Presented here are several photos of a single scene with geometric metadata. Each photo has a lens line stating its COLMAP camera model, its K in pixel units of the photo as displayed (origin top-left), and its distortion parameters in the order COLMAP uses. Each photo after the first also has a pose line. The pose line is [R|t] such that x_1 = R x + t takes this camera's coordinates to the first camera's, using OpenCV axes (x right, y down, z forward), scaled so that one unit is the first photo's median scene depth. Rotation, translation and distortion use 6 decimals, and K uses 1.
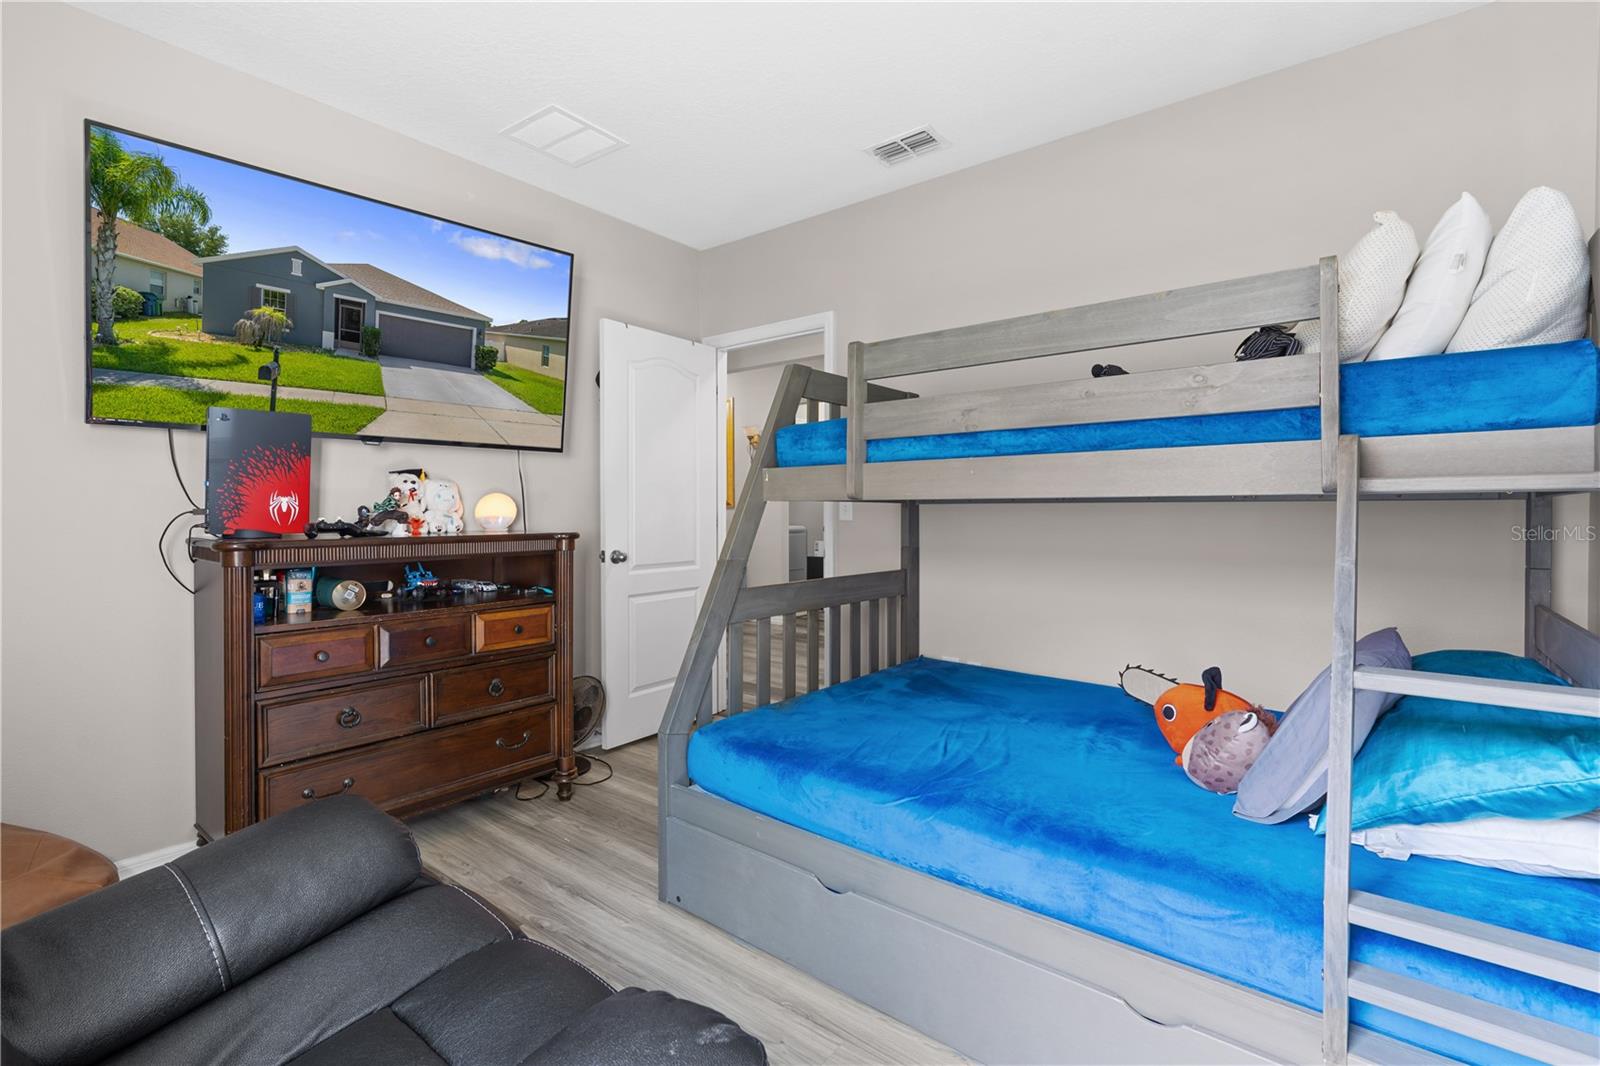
lens RADIAL K [[723.3, 0, 794.5], [0, 723.3, 509.2], [0, 0, 1]] dist [-0.002614, 0.000722]
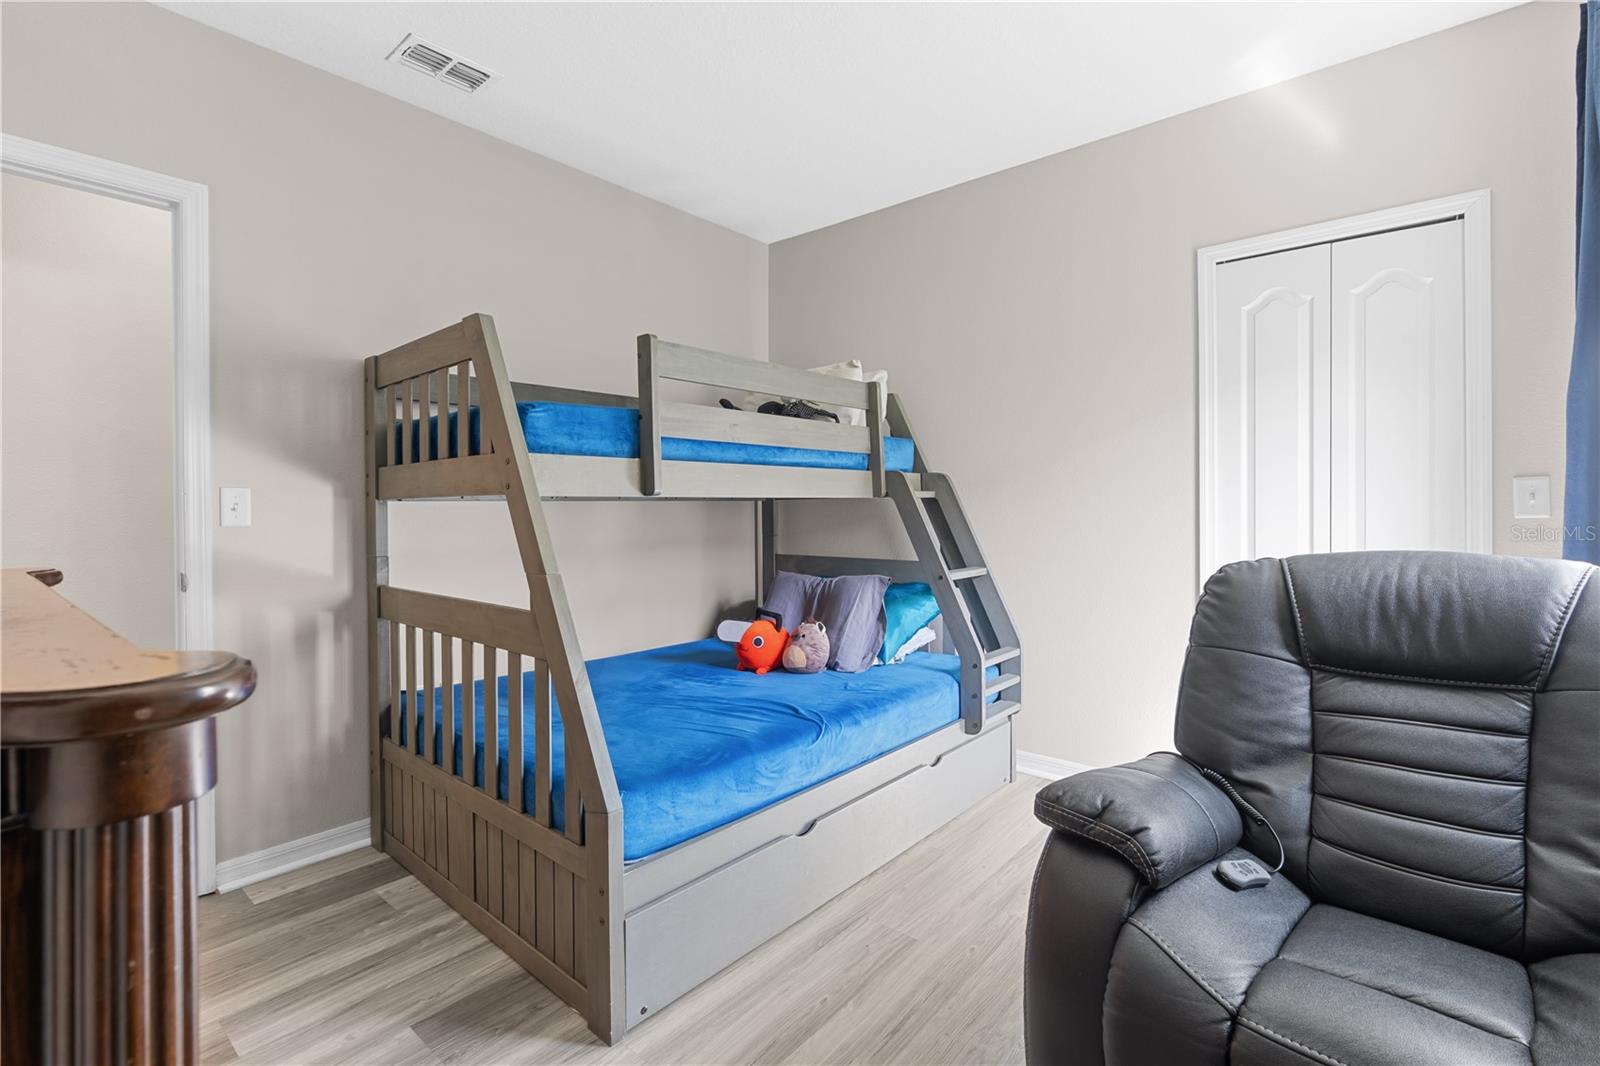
lens RADIAL K [[723.3, 0, 794.5], [0, 723.3, 509.2], [0, 0, 1]] dist [-0.002614, 0.000722]
pose [[0.039284, -0.005288, 0.999214, -1.028173], [0.002620, 0.999983, 0.005189, -0.001229], [-0.999225, 0.002414, 0.039298, 0.897767]]
